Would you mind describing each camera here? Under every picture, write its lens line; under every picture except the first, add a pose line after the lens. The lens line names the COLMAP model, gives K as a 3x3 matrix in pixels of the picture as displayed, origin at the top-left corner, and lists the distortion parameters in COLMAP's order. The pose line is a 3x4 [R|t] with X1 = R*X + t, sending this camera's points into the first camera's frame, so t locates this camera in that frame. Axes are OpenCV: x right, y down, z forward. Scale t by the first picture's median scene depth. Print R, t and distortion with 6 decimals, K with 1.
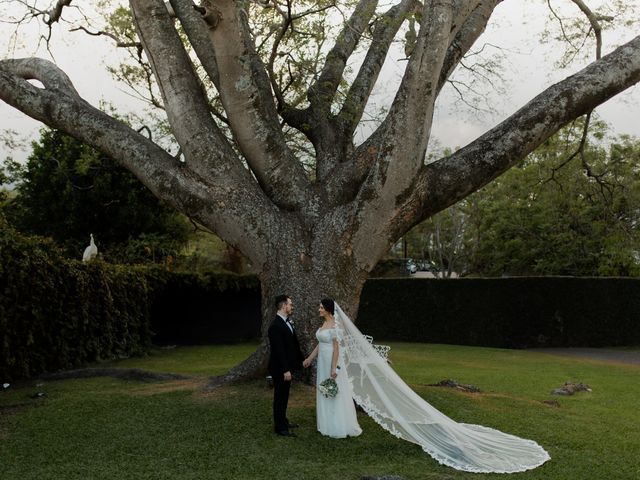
lens RADIAL K [[703.6, 0, 319.2], [0, 703.6, 241.1], [0, 0, 1]] dist [0.013465, 0.000000]
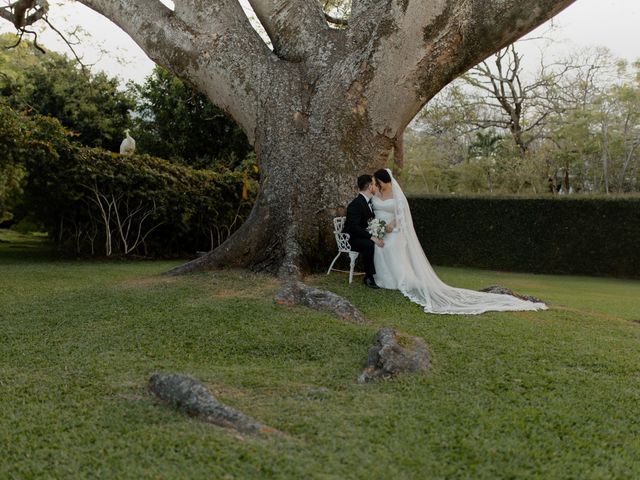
lens RADIAL K [[703.6, 0, 320.0], [0, 703.6, 239.7], [0, 0, 1]] dist [0.013465, 0.000000]
pose [[0.965772, 0.016858, -0.258843, 0.193472], [0.000170, 0.997844, 0.065623, 0.102735], [0.259392, -0.063421, 0.963688, 0.265314]]
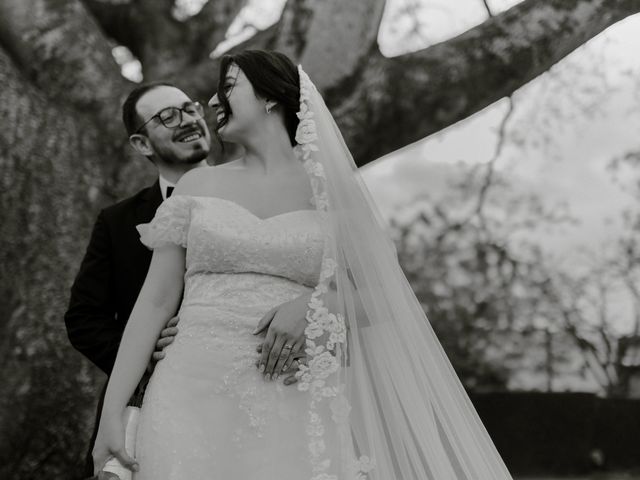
lens RADIAL K [[703.6, 0, 320.2], [0, 703.6, 240.4], [0, 0, 1]] dist [0.013465, 0.000000]
pose [[0.960801, 0.085131, 0.263845, -0.003876], [-0.031971, 0.979361, -0.199574, 0.119884], [-0.275389, 0.183315, 0.943693, 0.584314]]
